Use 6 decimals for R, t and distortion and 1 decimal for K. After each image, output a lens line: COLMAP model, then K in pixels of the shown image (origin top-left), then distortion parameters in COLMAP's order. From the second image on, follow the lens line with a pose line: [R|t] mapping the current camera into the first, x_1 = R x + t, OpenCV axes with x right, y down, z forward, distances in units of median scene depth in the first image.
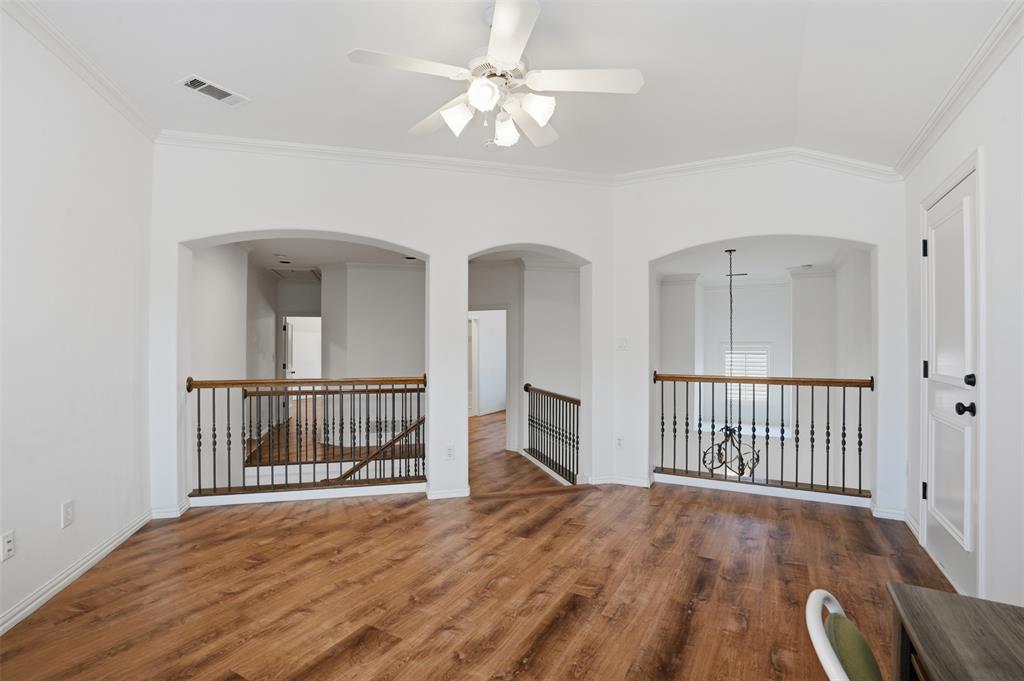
lens RADIAL K [[482.0, 0, 514.3], [0, 482.0, 341.2], [0, 0, 1]] dist [-0.066577, 0.031925]
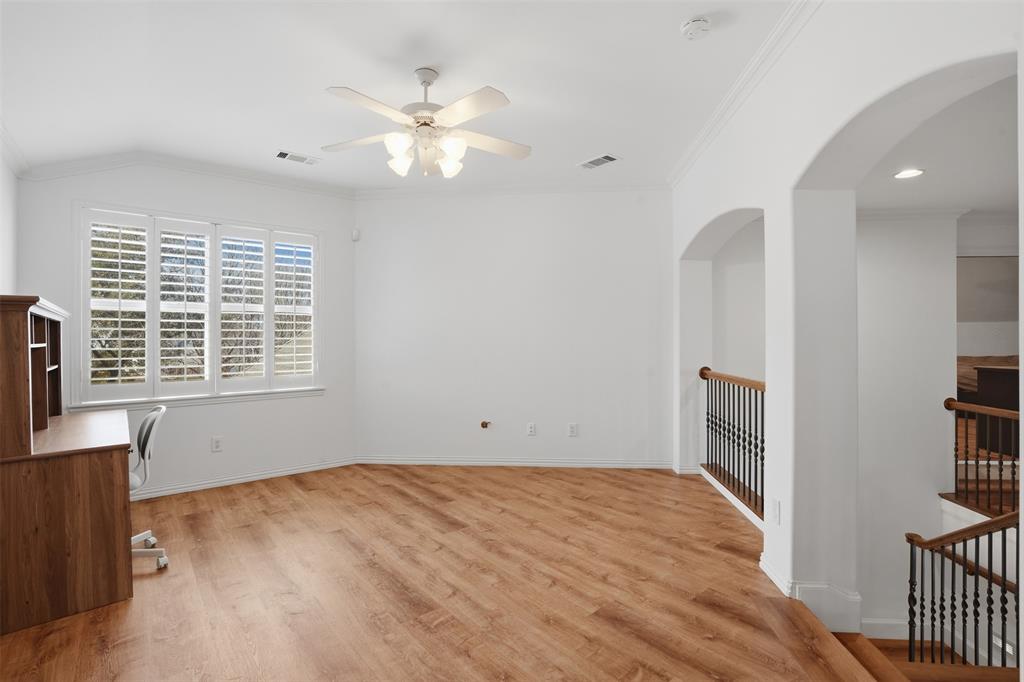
lens RADIAL K [[482.0, 0, 514.3], [0, 482.0, 341.7], [0, 0, 1]] dist [-0.066577, 0.031925]
pose [[-0.361876, 0.005537, -0.932210, 0.825172], [0.009589, 0.999952, 0.002217, 0.006462], [0.932177, -0.008137, -0.361912, 1.315779]]
